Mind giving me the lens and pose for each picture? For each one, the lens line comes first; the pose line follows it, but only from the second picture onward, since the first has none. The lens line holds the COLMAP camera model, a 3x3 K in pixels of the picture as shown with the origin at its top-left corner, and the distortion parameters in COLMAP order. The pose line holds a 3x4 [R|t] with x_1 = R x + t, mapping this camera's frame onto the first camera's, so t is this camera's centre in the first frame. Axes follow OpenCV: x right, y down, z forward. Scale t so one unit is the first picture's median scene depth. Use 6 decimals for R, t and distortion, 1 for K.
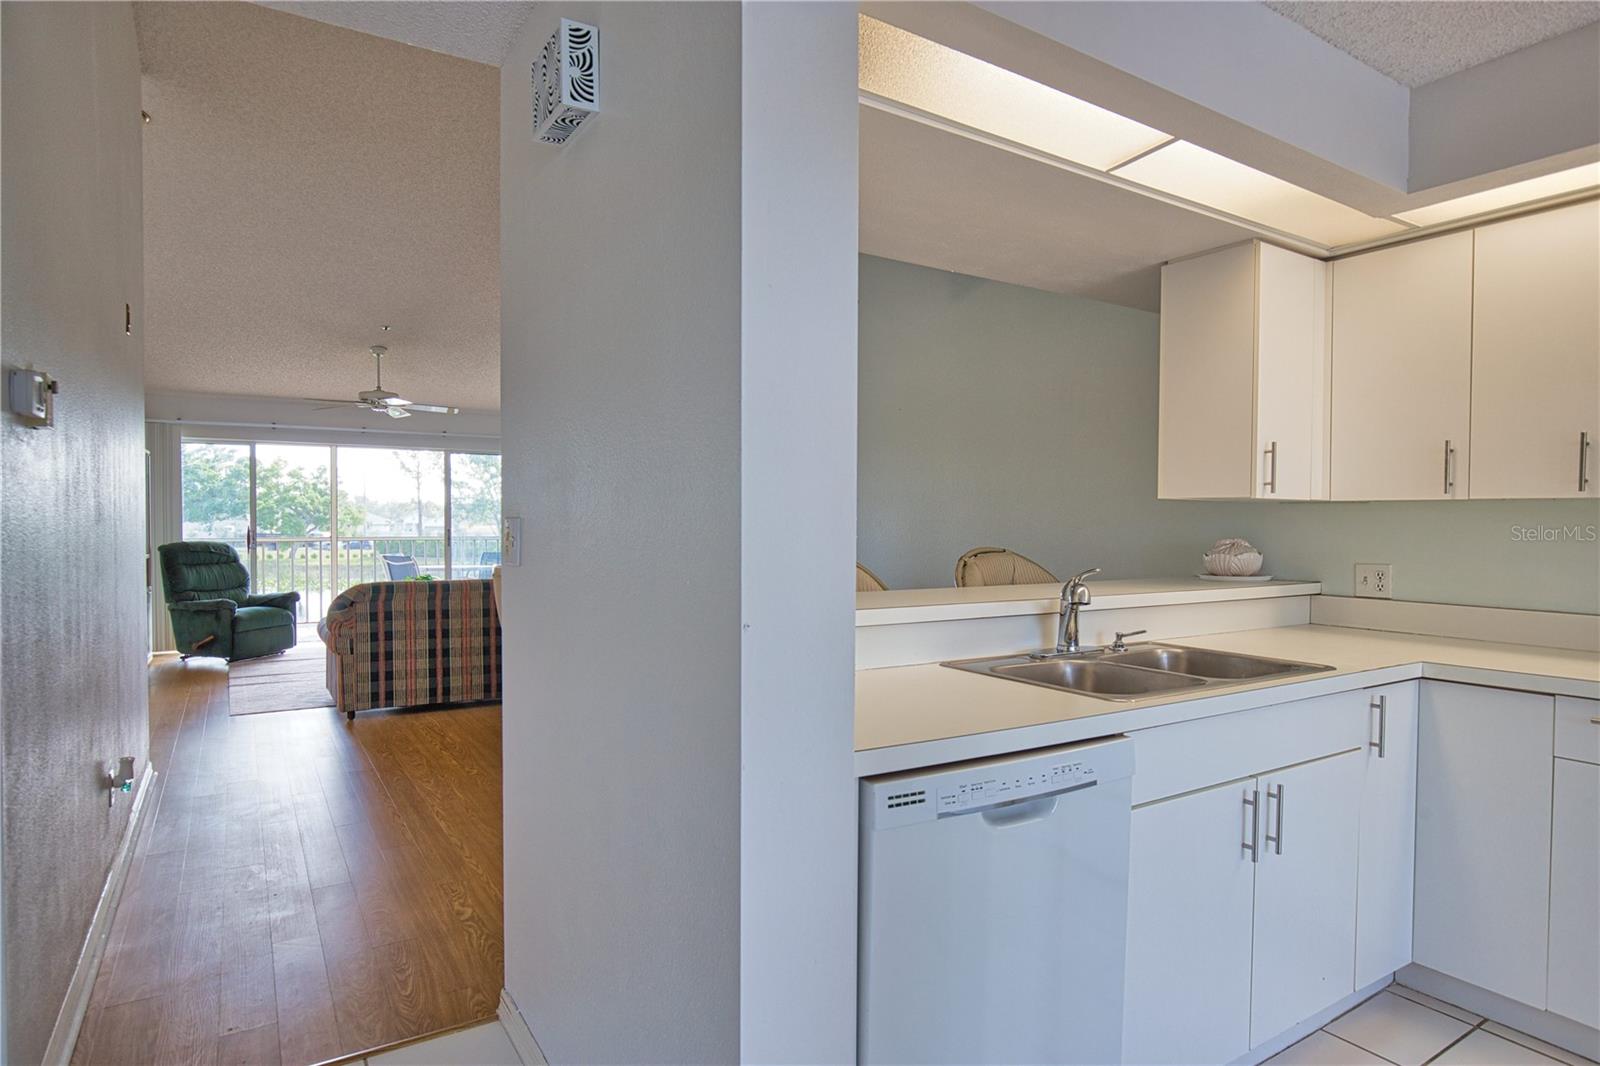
lens RADIAL K [[889.2, 0, 804.4], [0, 889.2, 537.5], [0, 0, 1]] dist [-0.026866, 0.010679]
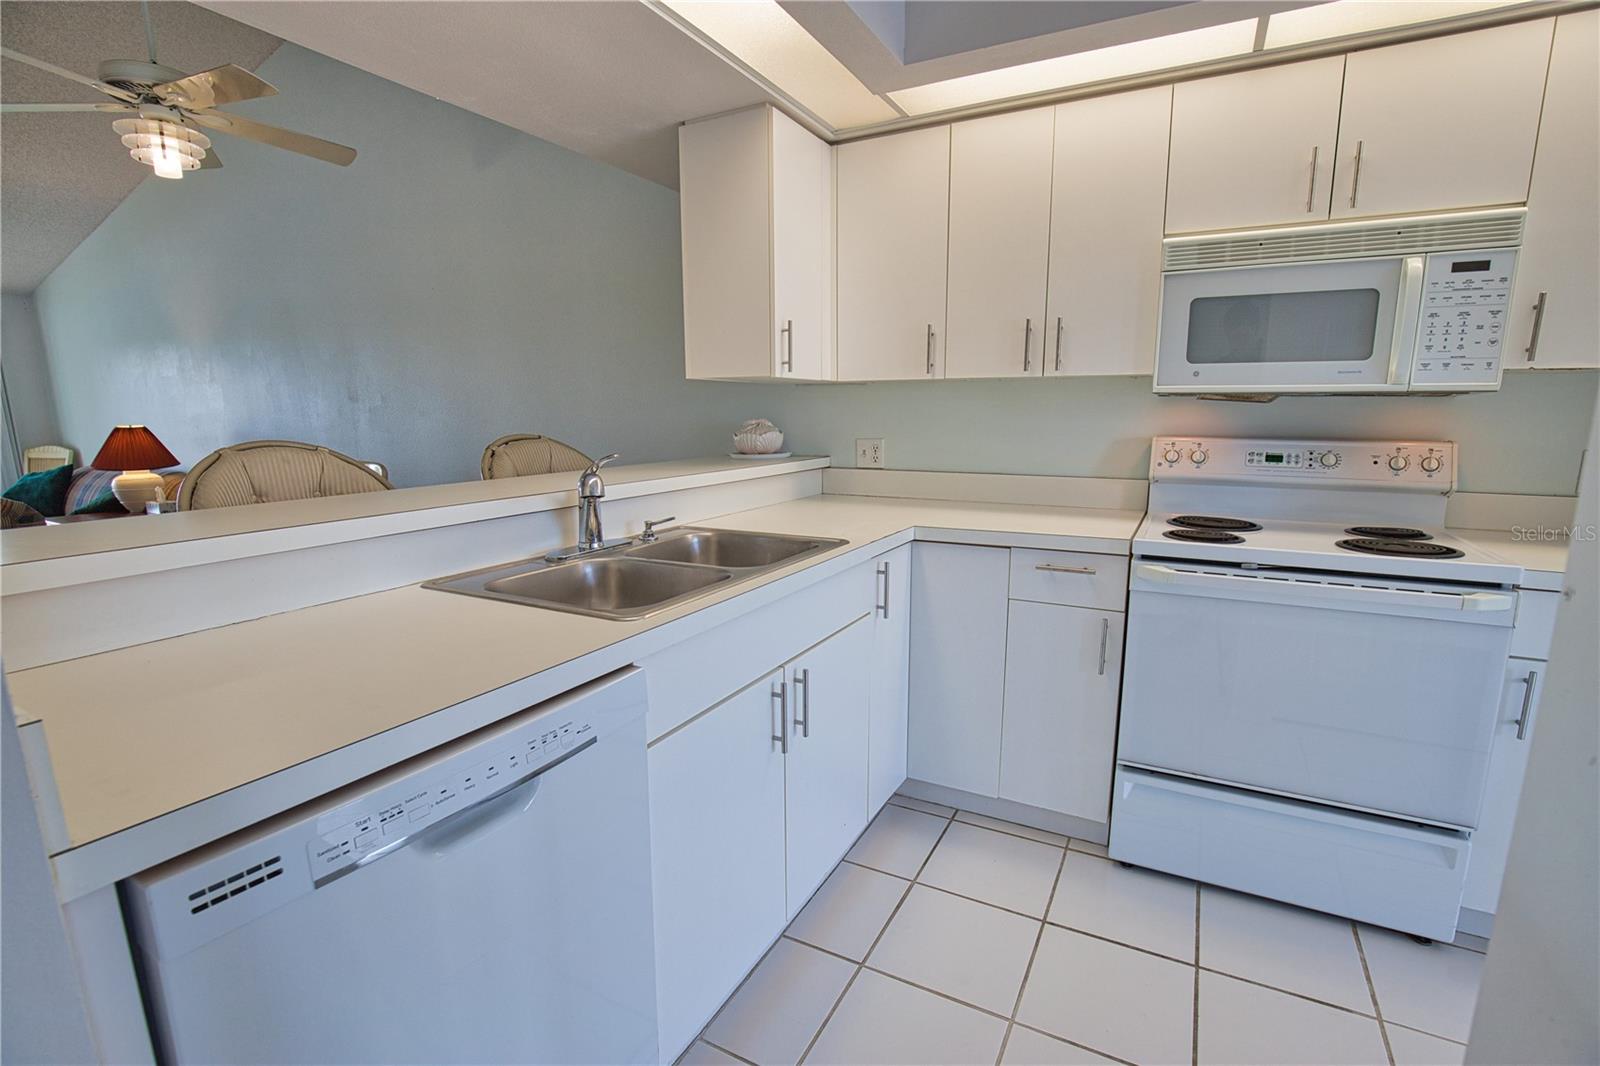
lens RADIAL K [[730.8, 0, 806.5], [0, 730.8, 541.3], [0, 0, 1]] dist [-0.036260, 0.007806]
pose [[0.872918, -0.099021, 0.477712, 0.123993], [0.022380, 0.986282, 0.163543, 0.005210], [-0.487353, -0.132069, 0.863160, 0.235546]]
